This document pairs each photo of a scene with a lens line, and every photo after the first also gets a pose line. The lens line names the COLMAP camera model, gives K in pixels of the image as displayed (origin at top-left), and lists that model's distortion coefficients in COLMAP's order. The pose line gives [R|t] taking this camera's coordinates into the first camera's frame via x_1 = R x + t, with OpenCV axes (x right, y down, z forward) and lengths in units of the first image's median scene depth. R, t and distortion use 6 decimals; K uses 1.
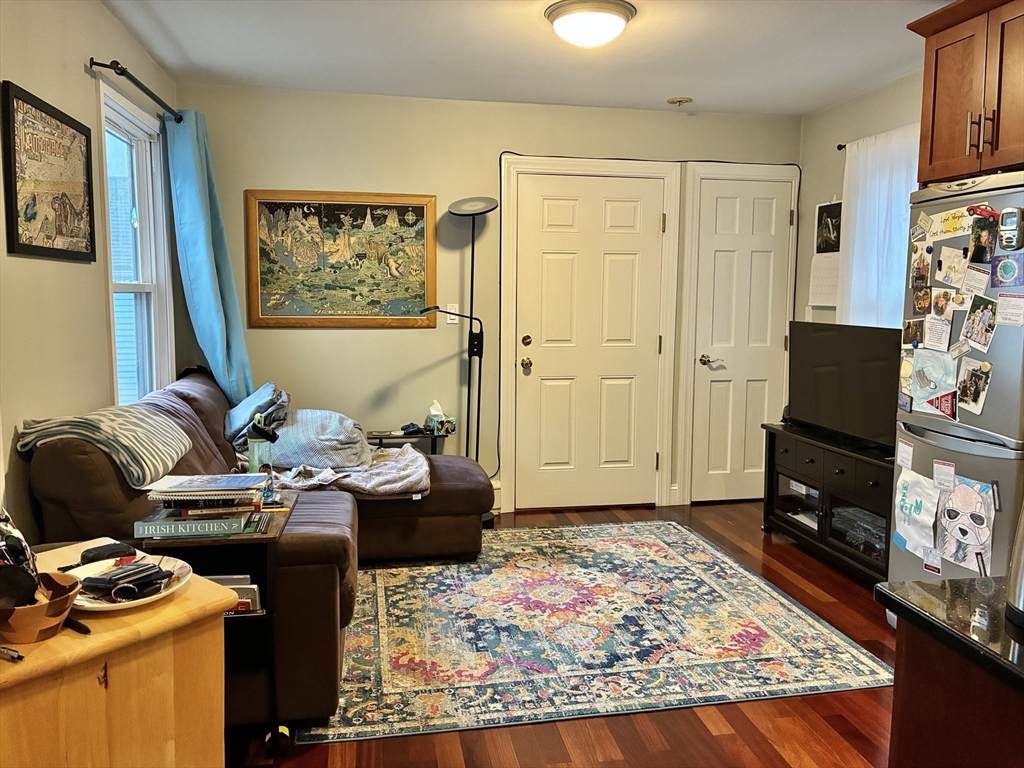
lens RADIAL K [[780.9, 0, 512.8], [0, 780.9, 373.3], [0, 0, 1]] dist [0.052109, -0.049059]
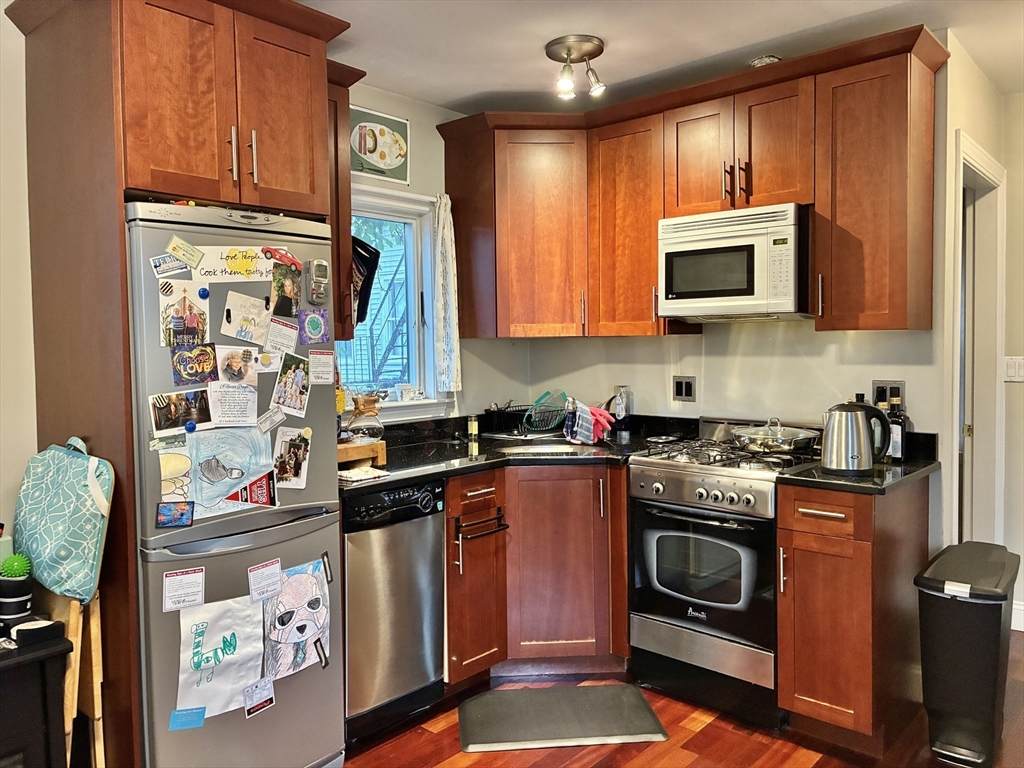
lens RADIAL K [[780.9, 0, 514.4], [0, 780.9, 376.9], [0, 0, 1]] dist [0.052109, -0.049059]
pose [[-0.629124, -0.032651, 0.776619, -0.209187], [0.089430, 0.989442, 0.114044, -0.134125], [-0.772144, 0.141201, -0.619562, 1.209161]]
